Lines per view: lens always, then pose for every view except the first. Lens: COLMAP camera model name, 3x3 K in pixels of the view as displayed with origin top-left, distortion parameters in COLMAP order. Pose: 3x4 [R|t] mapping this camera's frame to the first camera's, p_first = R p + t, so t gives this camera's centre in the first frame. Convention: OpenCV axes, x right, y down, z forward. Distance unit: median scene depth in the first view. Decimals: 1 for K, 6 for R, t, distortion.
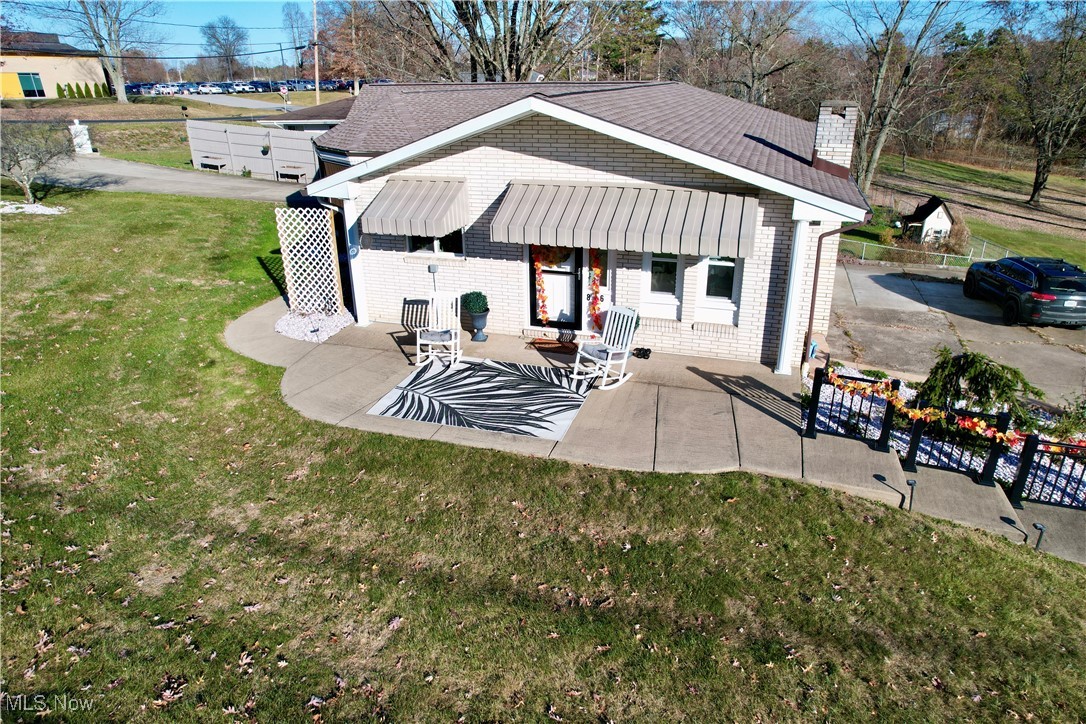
lens RADIAL K [[677.6, 0, 543.0], [0, 677.6, 362.0], [0, 0, 1]] dist [-0.066395, 0.052761]
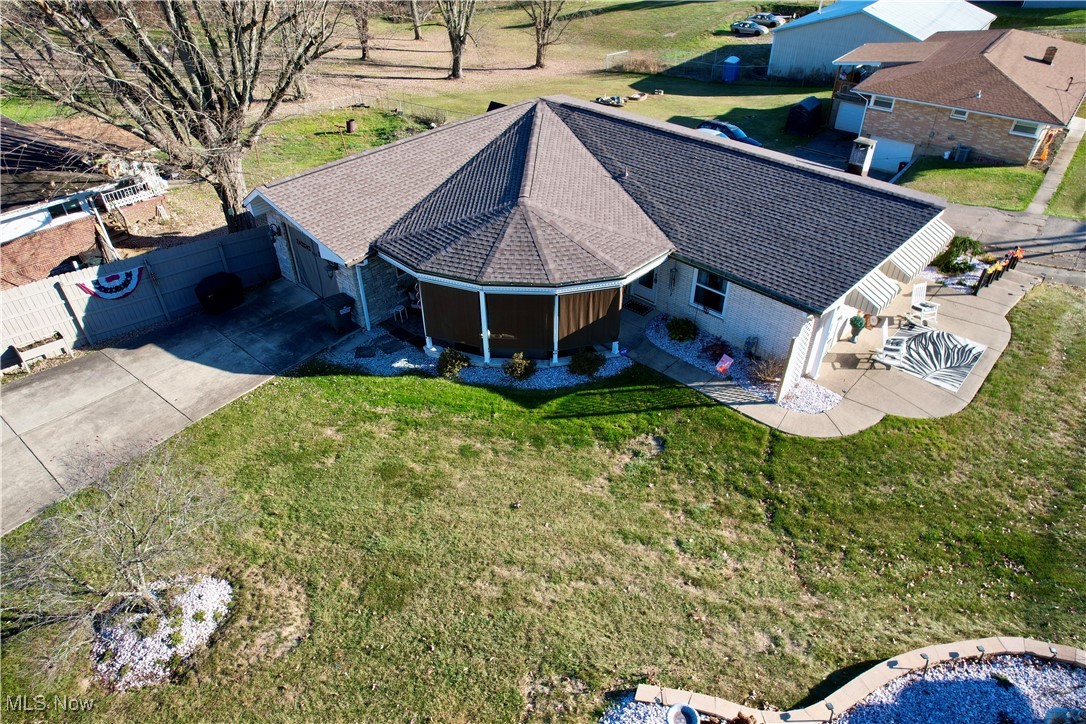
lens RADIAL K [[677.6, 0, 543.0], [0, 677.6, 362.0], [0, 0, 1]] dist [-0.066395, 0.052761]
pose [[0.415141, -0.537725, 0.733832, -2.062969], [0.351718, 0.838769, 0.415646, -1.179802], [-0.839019, 0.085550, 0.537335, 0.949350]]
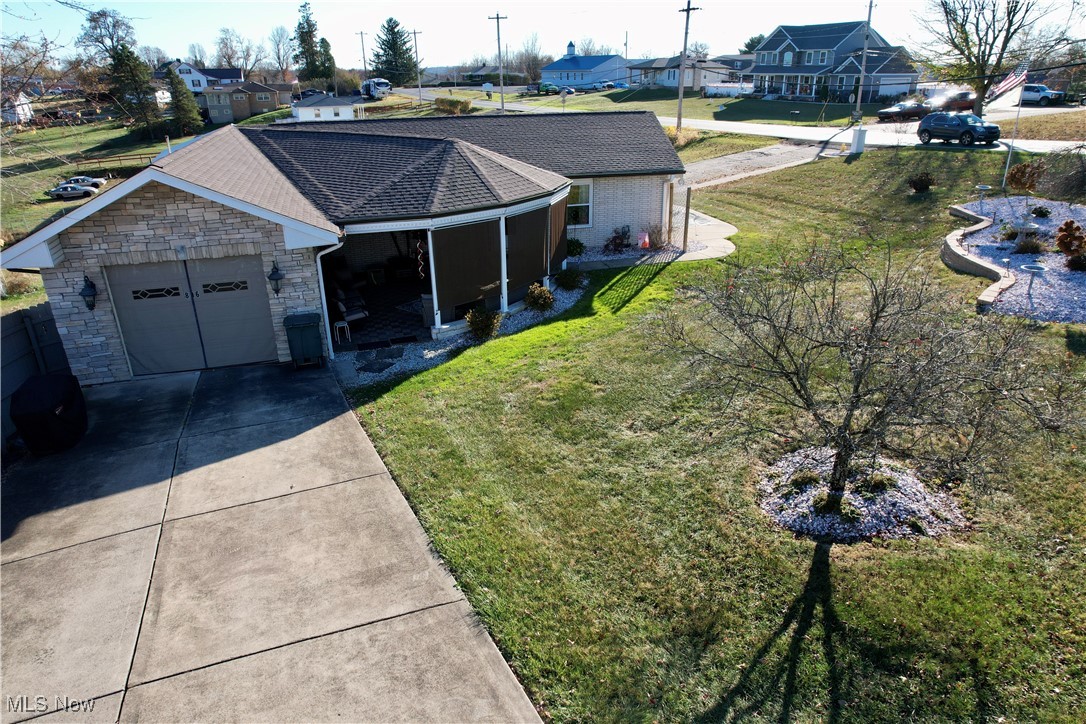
lens RADIAL K [[677.6, 0, 543.0], [0, 677.6, 362.0], [0, 0, 1]] dist [-0.066395, 0.052761]
pose [[-0.569164, -0.303775, 0.764051, -2.086802], [0.337077, 0.761366, 0.553806, -1.237828], [-0.749954, 0.572750, -0.330946, 2.734008]]
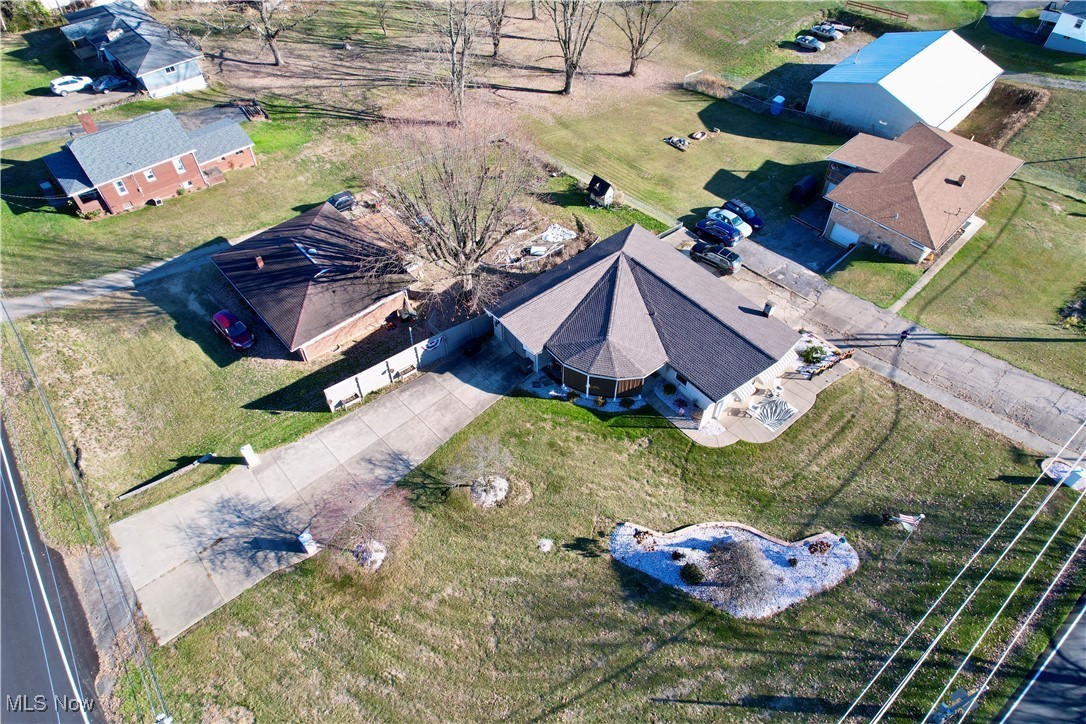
lens RADIAL K [[677.6, 0, 543.0], [0, 677.6, 362.0], [0, 0, 1]] dist [-0.066395, 0.052761]
pose [[0.529177, -0.631372, 0.566869, -3.475807], [0.323785, 0.767777, 0.552885, -3.434616], [-0.784306, -0.109030, 0.610718, -0.574764]]
